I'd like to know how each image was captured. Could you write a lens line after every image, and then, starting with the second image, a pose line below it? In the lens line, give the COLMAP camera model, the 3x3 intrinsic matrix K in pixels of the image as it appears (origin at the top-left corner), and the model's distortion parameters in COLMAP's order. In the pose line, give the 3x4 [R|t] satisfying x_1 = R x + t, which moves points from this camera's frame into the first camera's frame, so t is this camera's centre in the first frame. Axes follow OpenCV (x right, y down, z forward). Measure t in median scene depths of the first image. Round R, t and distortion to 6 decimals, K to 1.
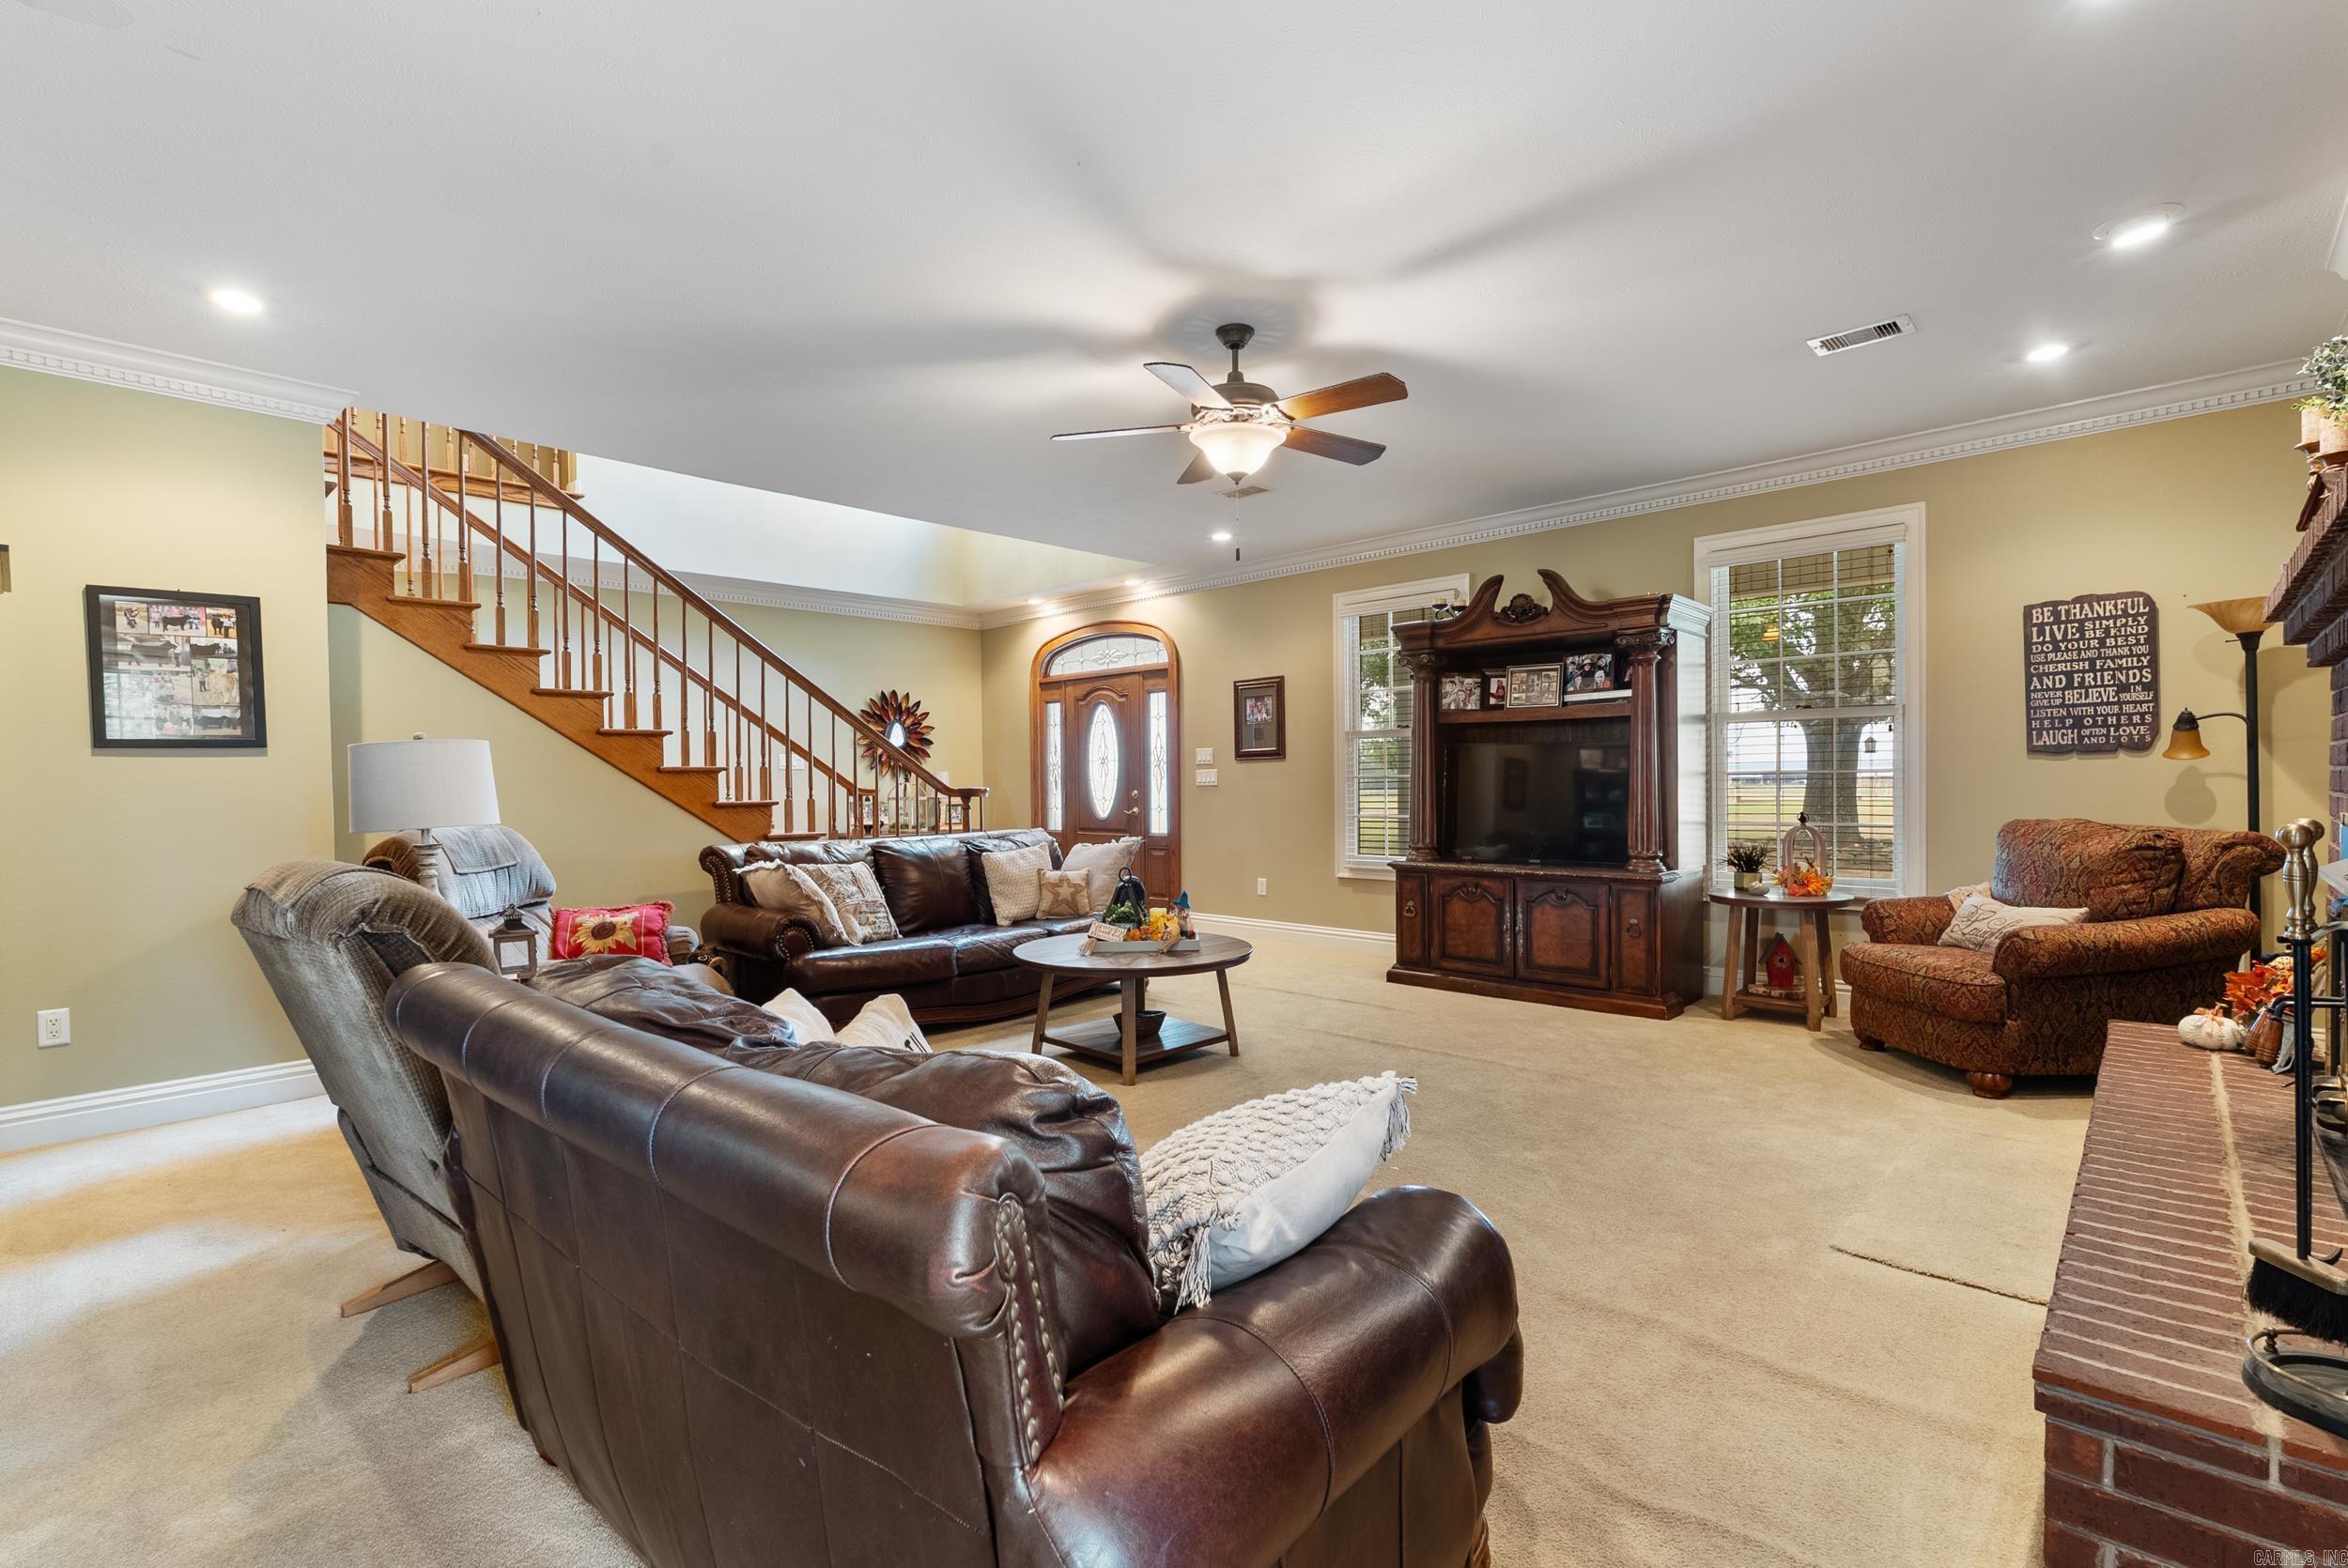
lens RADIAL K [[1034.0, 0, 1167.7], [0, 1034.0, 785.4], [0, 0, 1]] dist [-0.000623, -0.000159]
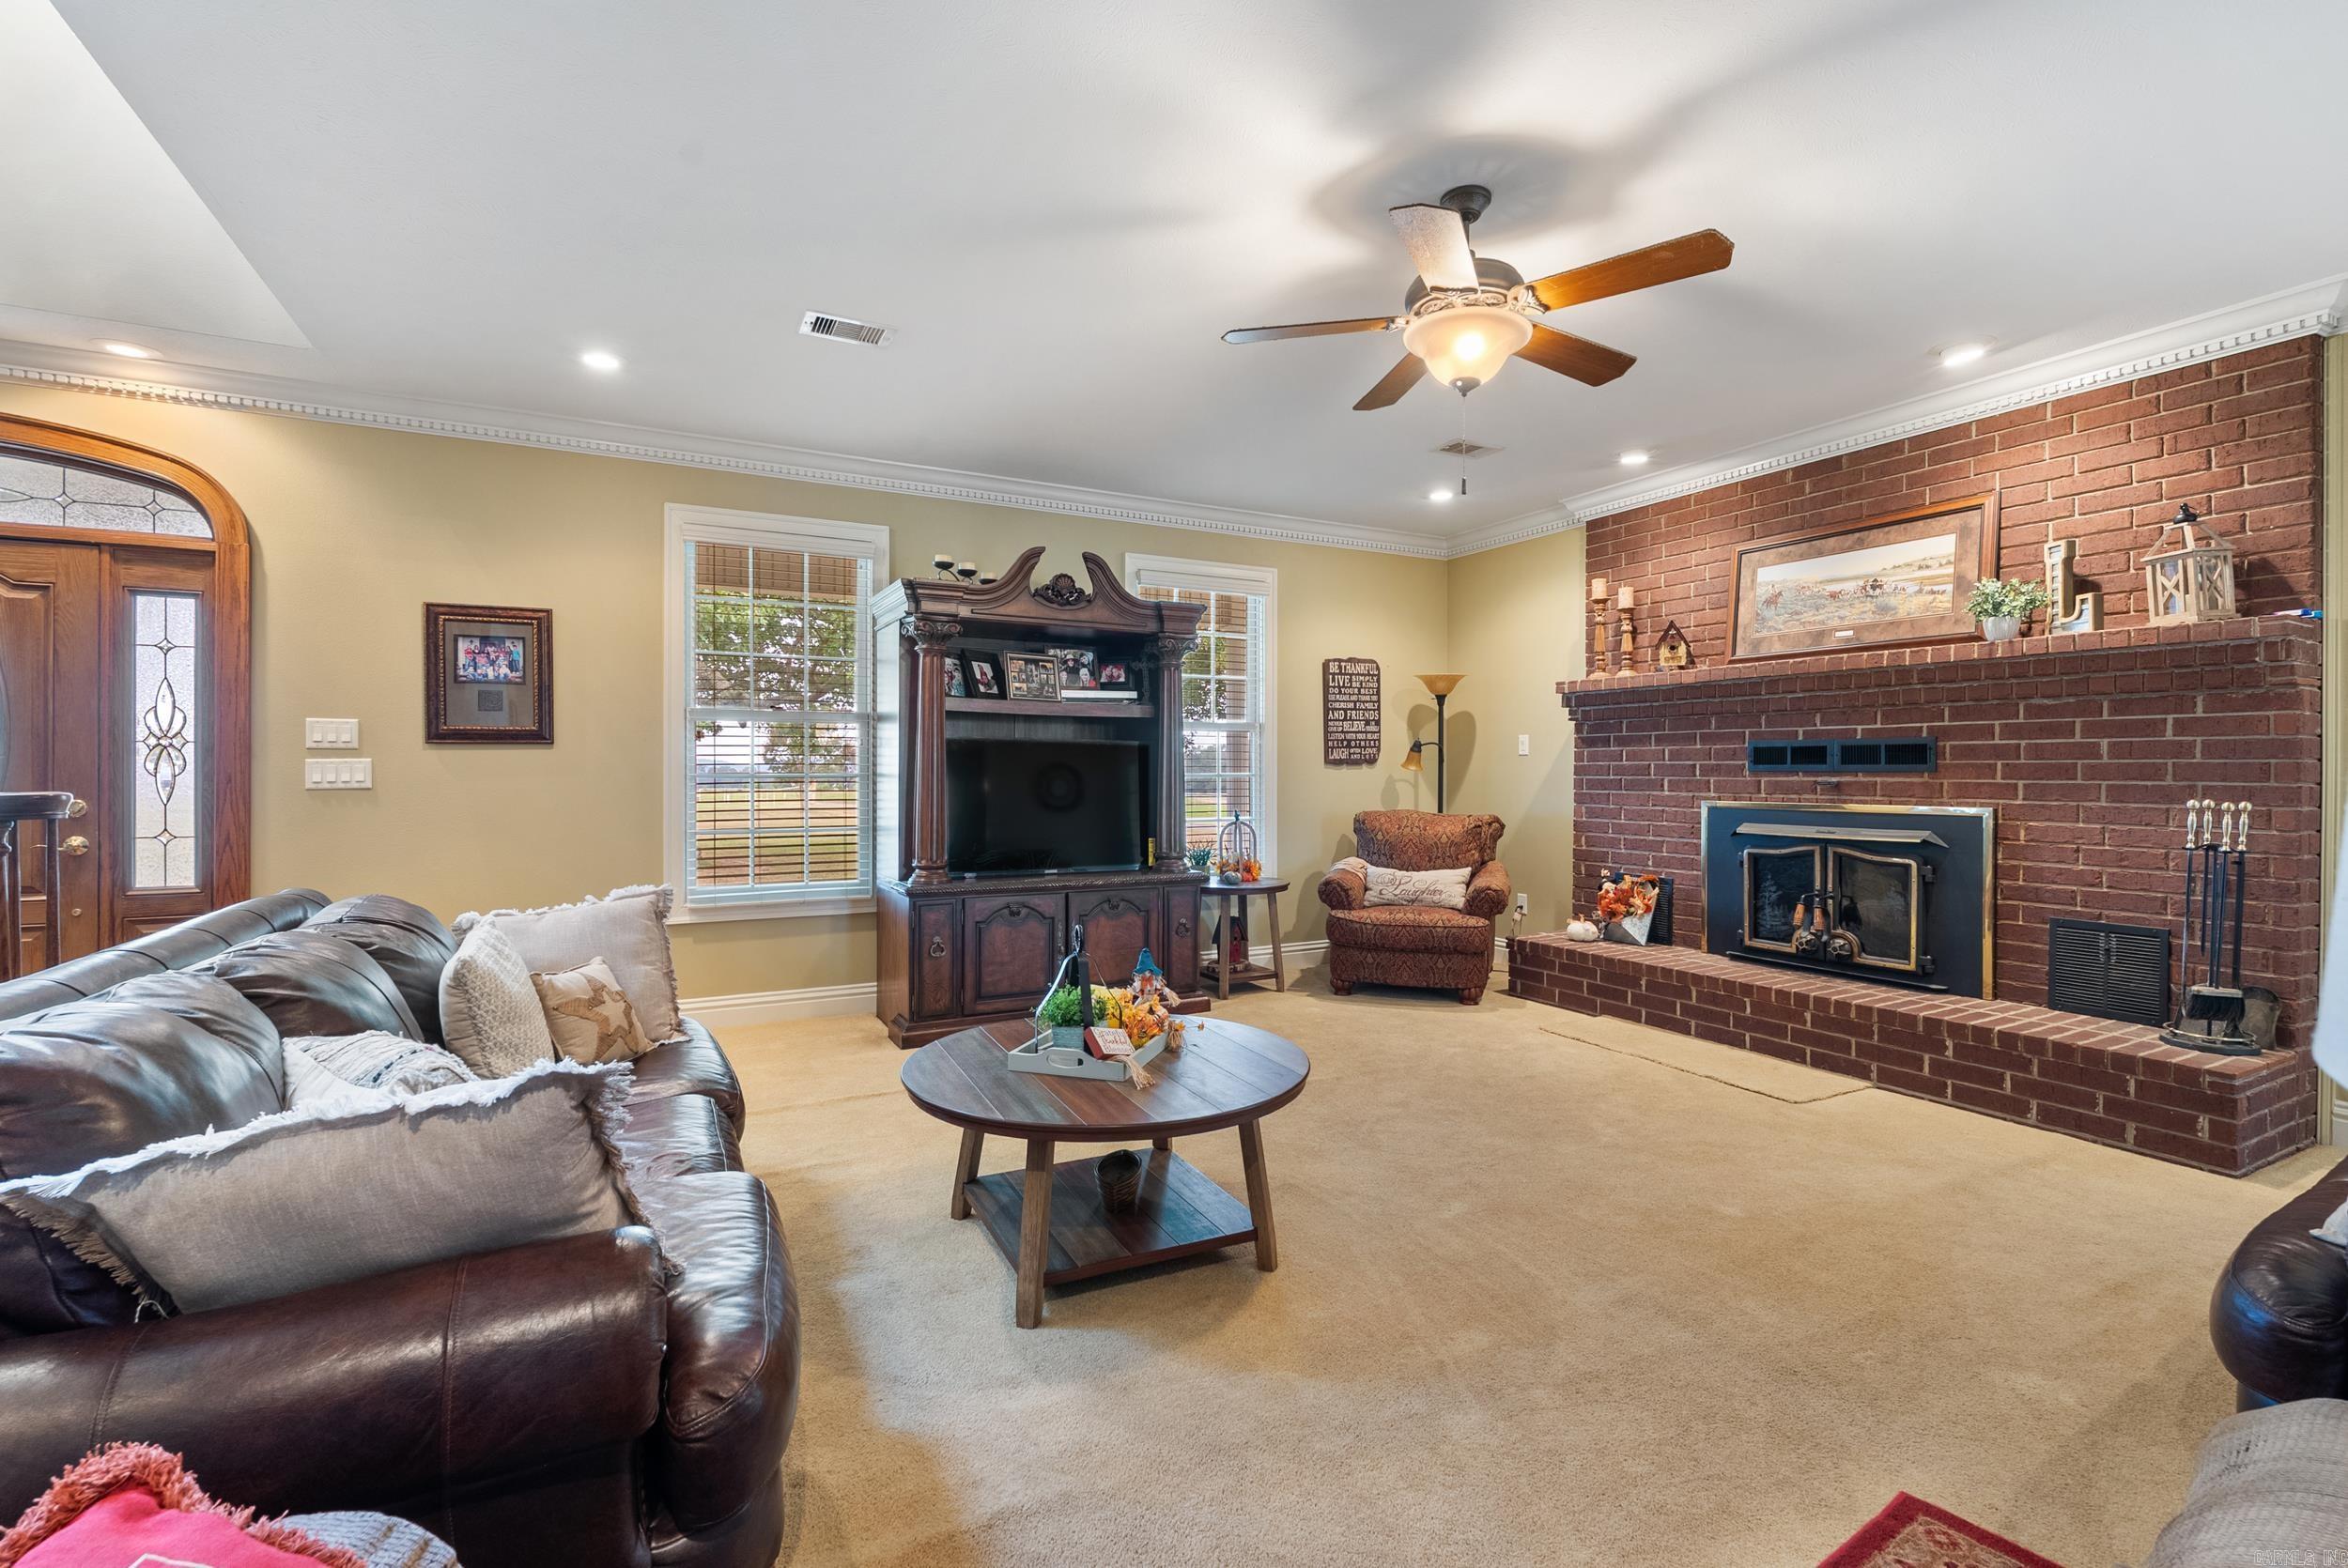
lens RADIAL K [[1034.0, 0, 1169.1], [0, 1034.0, 774.6], [0, 0, 1]] dist [-0.000623, -0.000159]
pose [[0.331073, 0.011061, 0.943540, -0.492005], [0.001684, 0.999923, -0.012312, 0.000156], [-0.943604, 0.005665, 0.331029, 0.641554]]
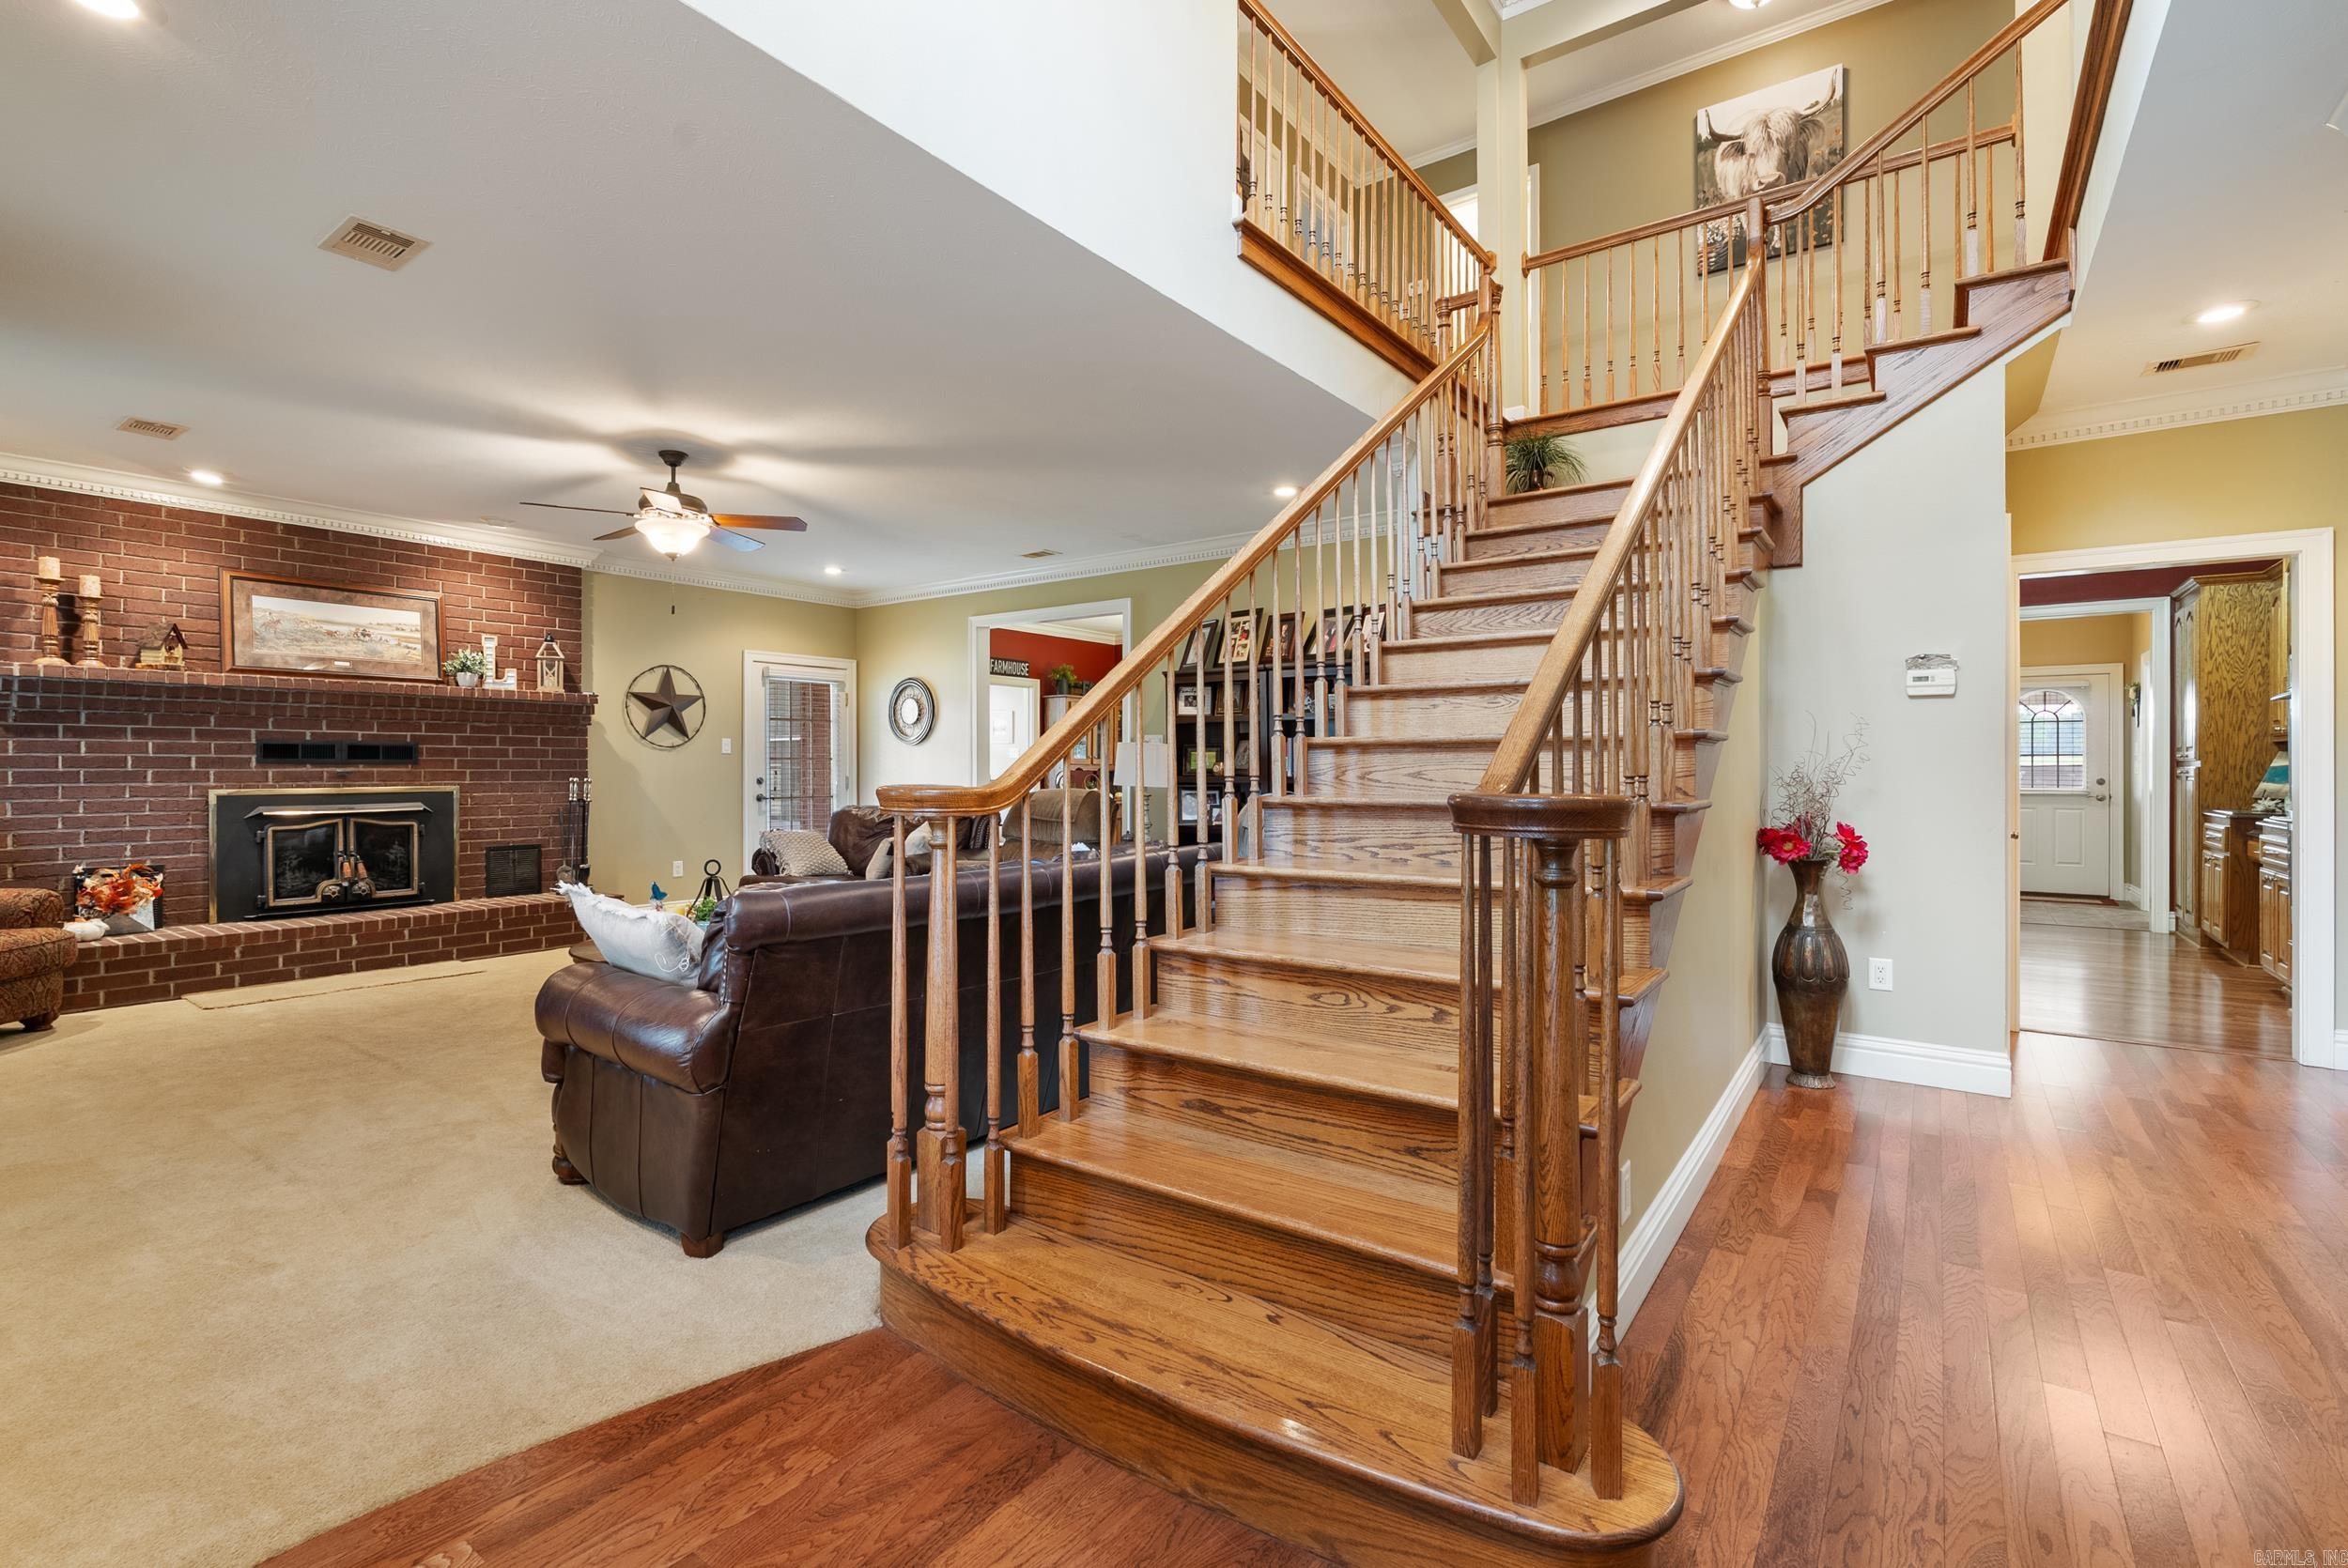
lens RADIAL K [[1034.0, 0, 1178.6], [0, 1034.0, 771.9], [0, 0, 1]] dist [-0.000623, -0.000159]
pose [[-0.992073, 0.013387, -0.124946, -0.296433], [0.011622, 0.999822, 0.014848, -0.009453], [0.125122, 0.013278, -0.992052, 1.681086]]
